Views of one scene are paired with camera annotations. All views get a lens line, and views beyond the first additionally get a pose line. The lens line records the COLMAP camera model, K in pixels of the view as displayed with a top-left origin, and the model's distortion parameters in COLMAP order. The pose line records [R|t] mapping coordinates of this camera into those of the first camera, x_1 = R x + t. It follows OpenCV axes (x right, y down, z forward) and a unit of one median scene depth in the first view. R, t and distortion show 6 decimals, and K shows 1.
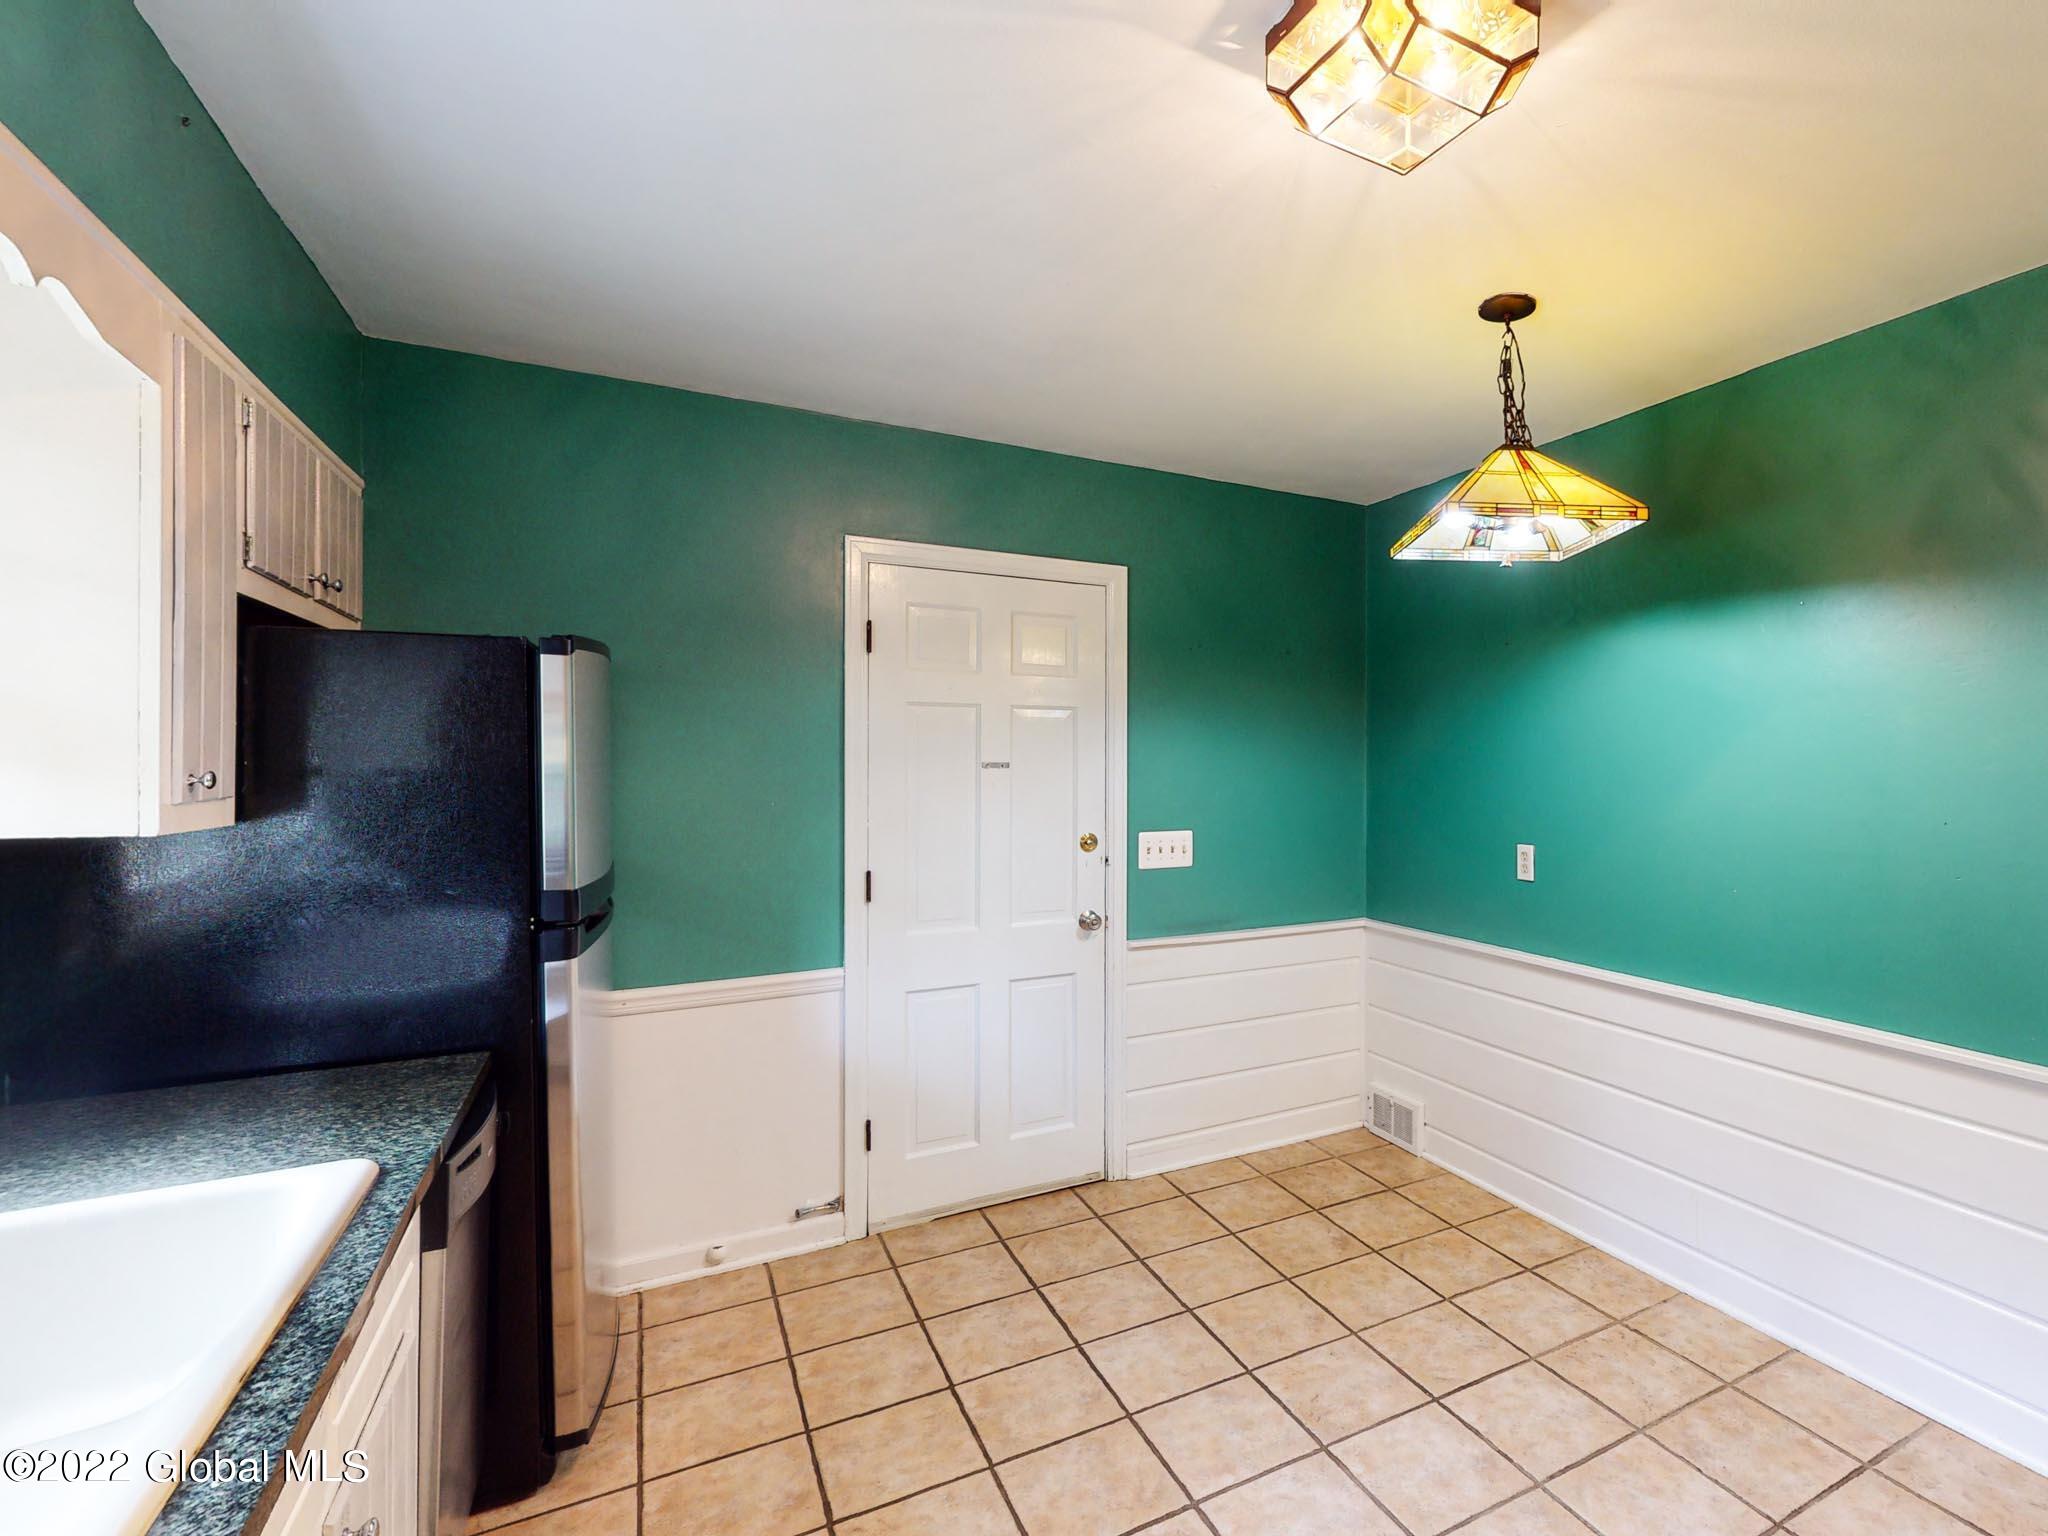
lens RADIAL K [[1150.8, 0, 1024.7], [0, 1150.8, 771.9], [0, 0, 1]] dist [-0.001229, 0.000823]
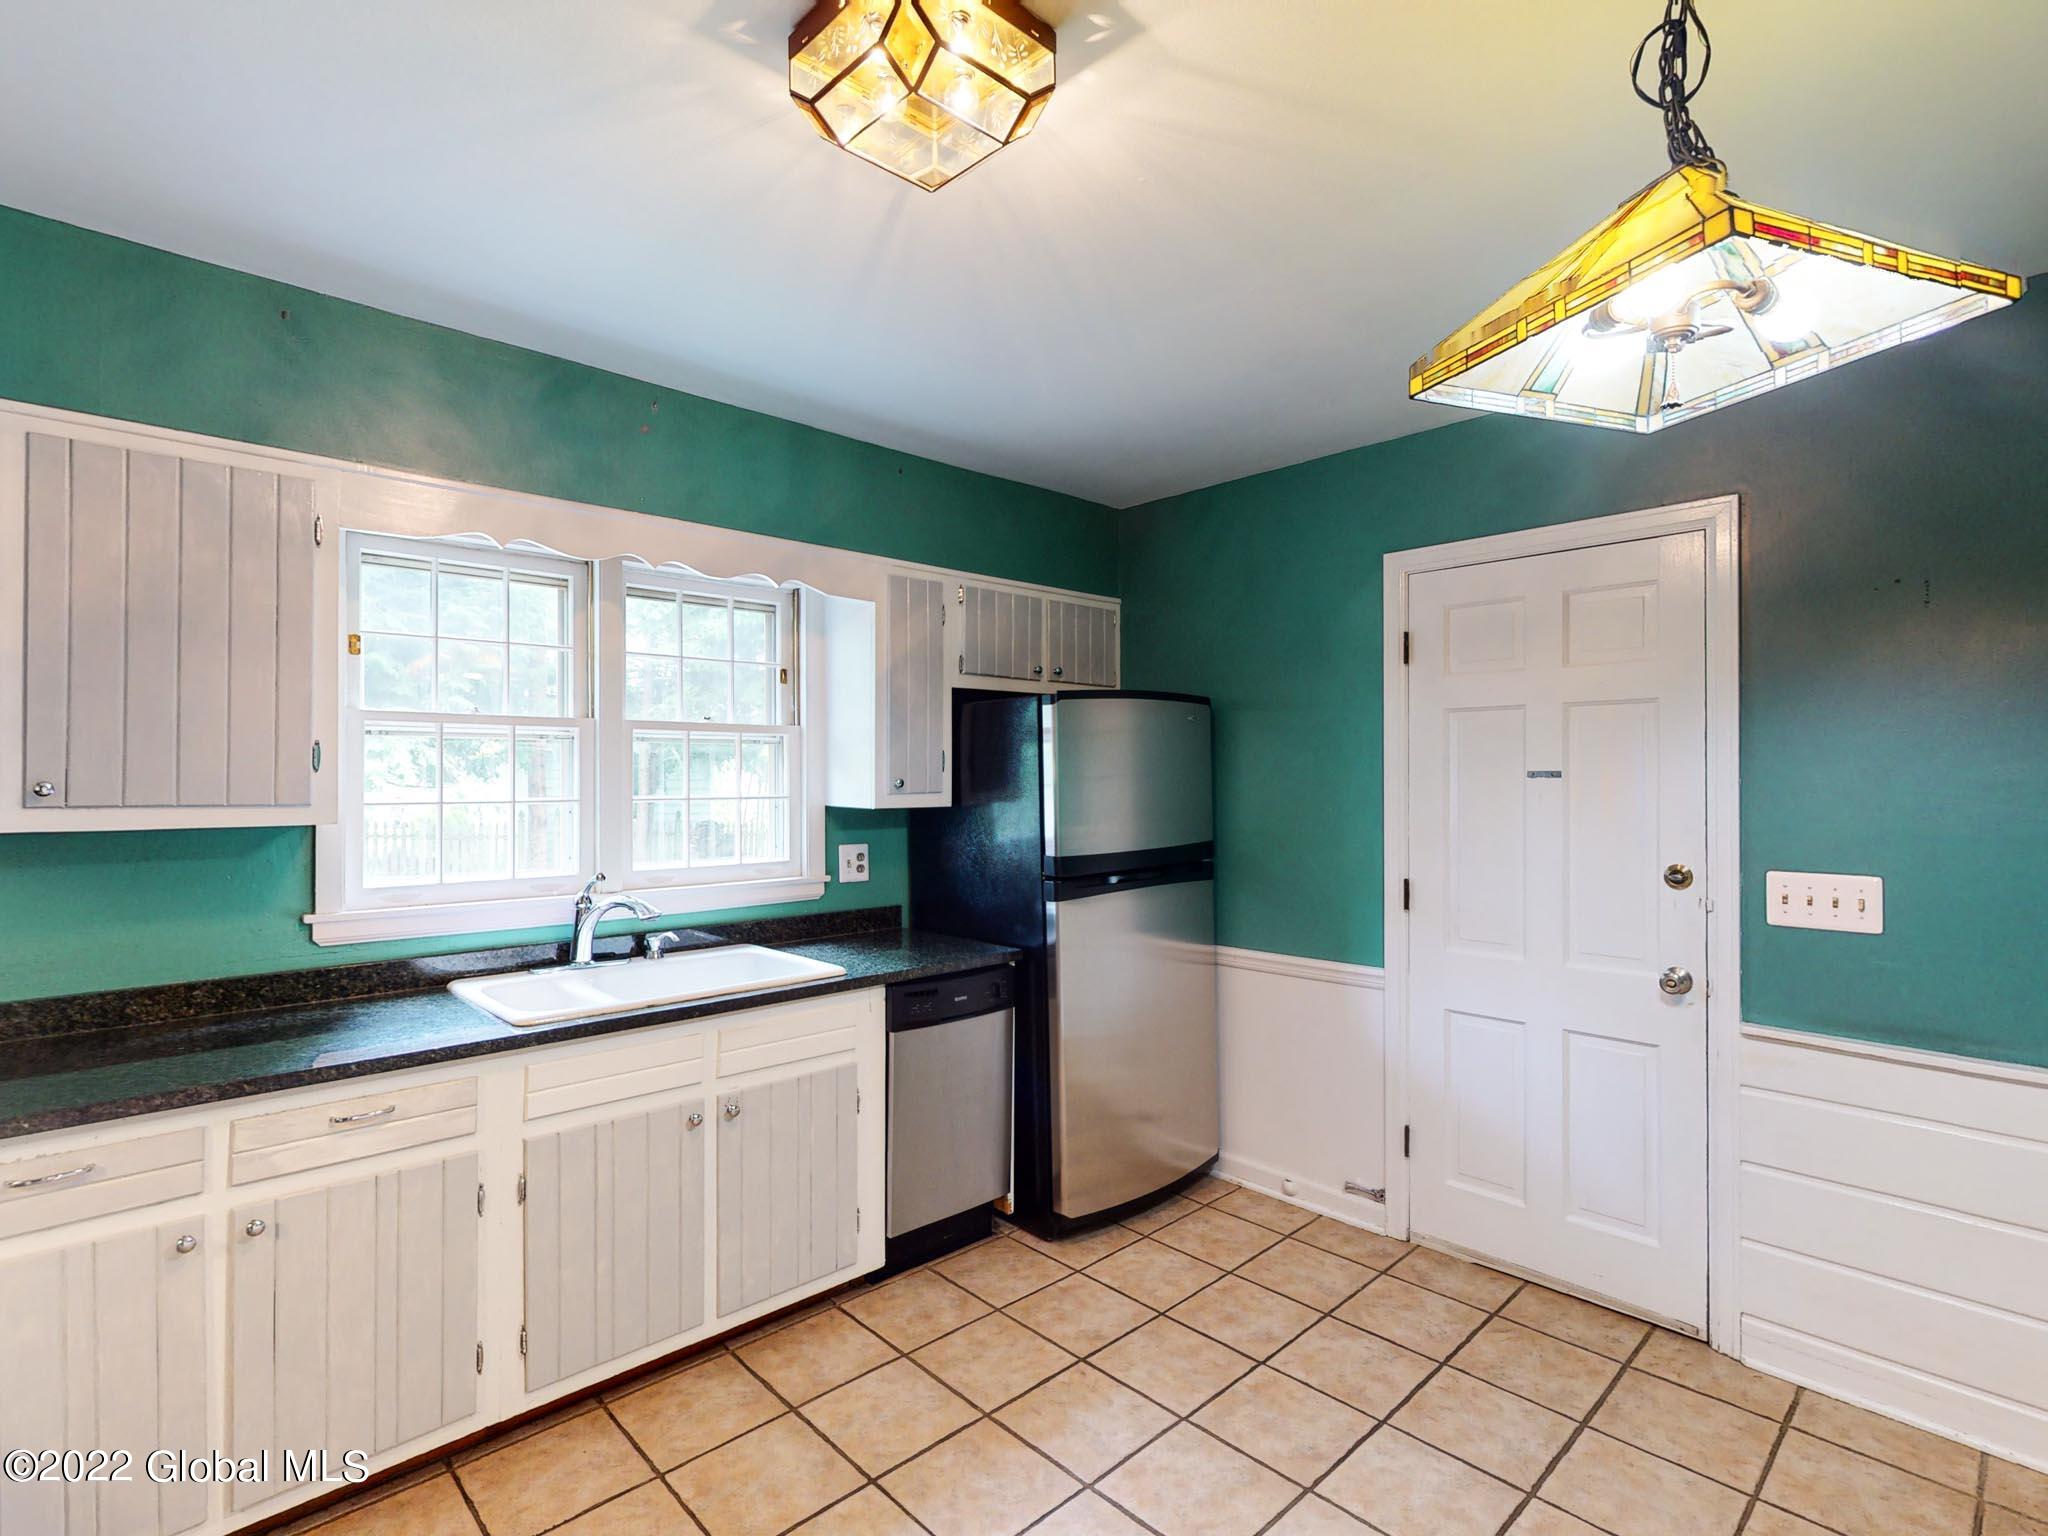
lens RADIAL K [[1014.8, 0, 1051.2], [0, 1014.8, 761.1], [0, 0, 1]] dist [0.001756, 0.000682]
pose [[0.231008, -0.014365, -0.972846, 0.660630], [-0.004053, 0.999868, -0.015727, -0.002469], [0.972943, 0.007576, 0.230920, 0.485368]]
